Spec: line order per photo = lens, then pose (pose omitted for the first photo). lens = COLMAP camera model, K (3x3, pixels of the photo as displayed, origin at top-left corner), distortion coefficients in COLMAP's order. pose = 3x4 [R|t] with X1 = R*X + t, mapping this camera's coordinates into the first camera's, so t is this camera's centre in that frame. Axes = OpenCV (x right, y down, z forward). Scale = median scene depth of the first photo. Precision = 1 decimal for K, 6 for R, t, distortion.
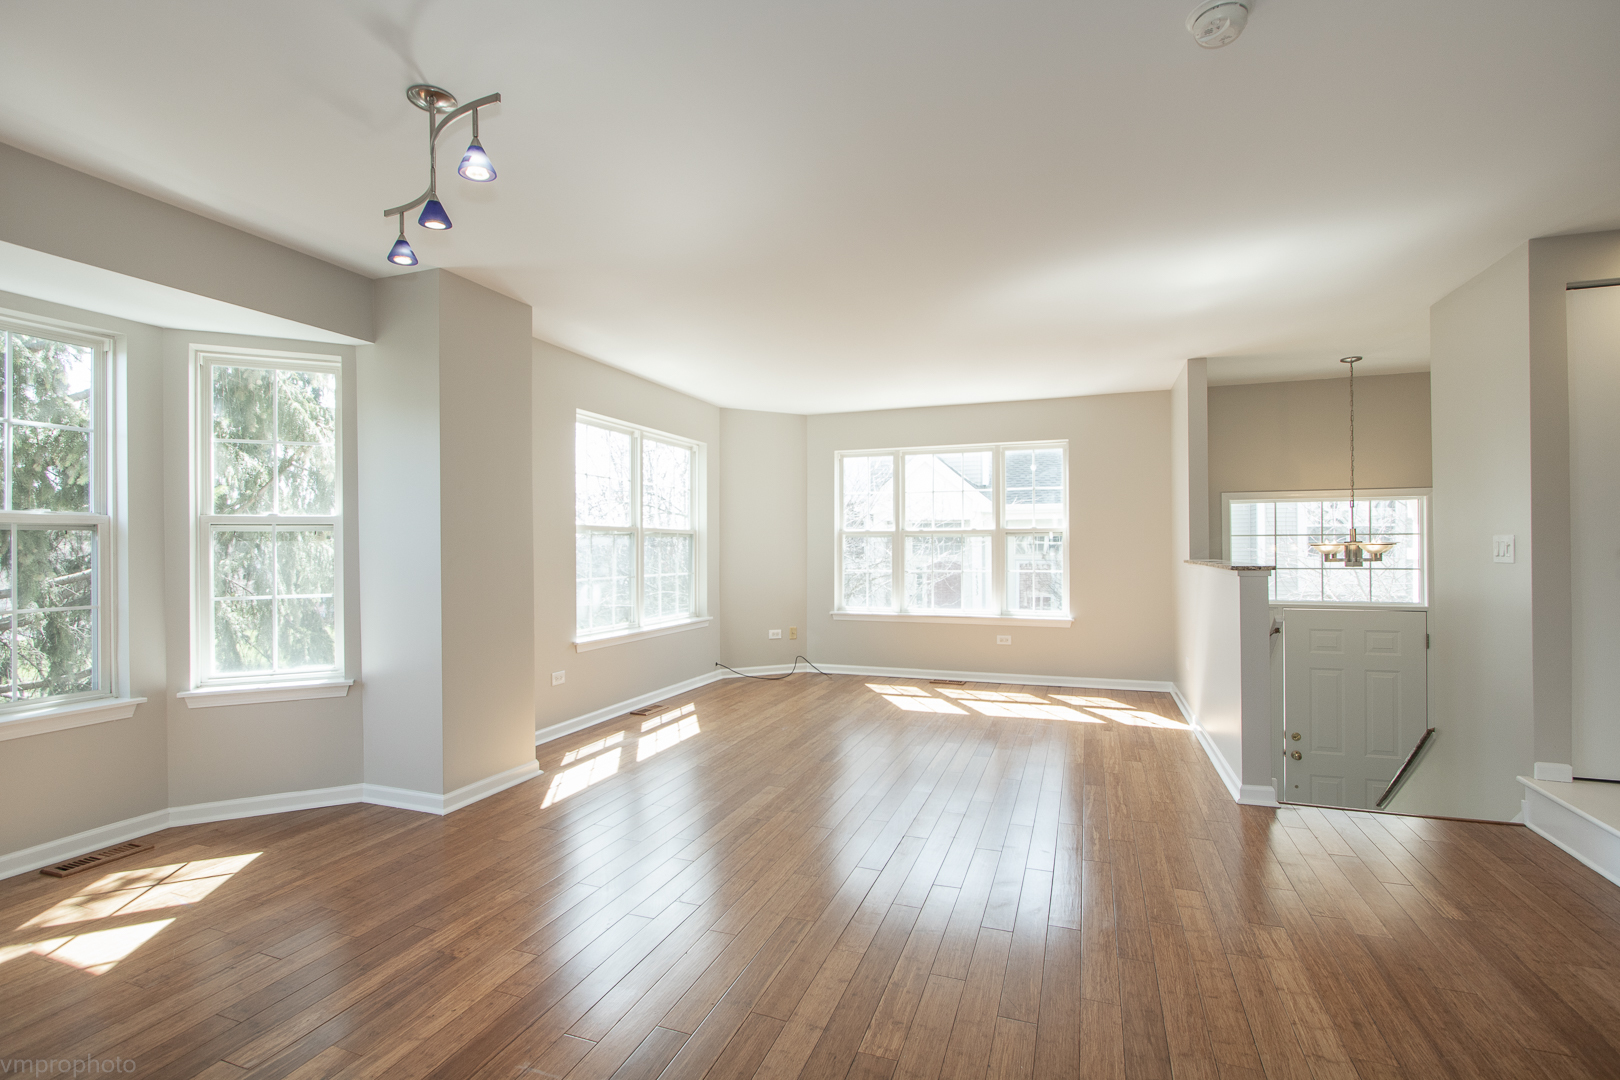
lens RADIAL K [[753.1, 0, 808.8], [0, 753.1, 547.1], [0, 0, 1]] dist [-0.001507, -0.000111]
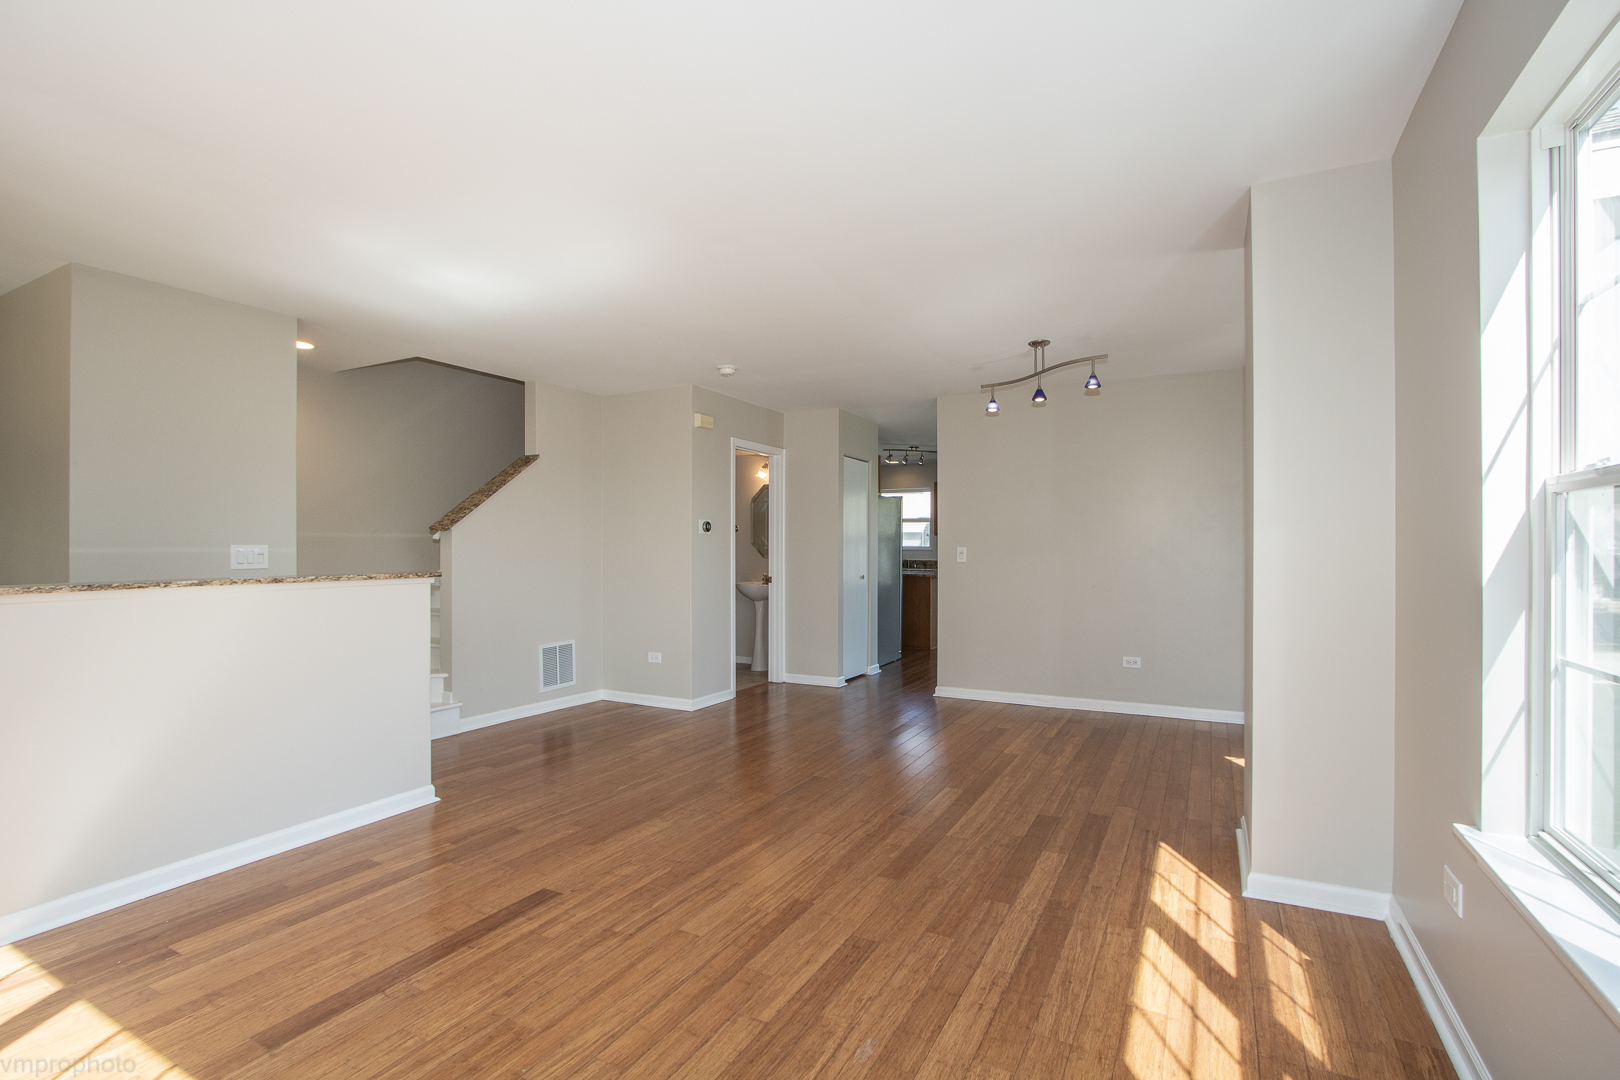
lens RADIAL K [[753.1, 0, 808.8], [0, 753.1, 547.1], [0, 0, 1]] dist [-0.001507, -0.000111]
pose [[-0.990511, 0.008437, 0.137172, -0.071080], [0.007833, 0.999957, -0.004940, -0.000970], [-0.137208, -0.003818, -0.990535, 1.691246]]
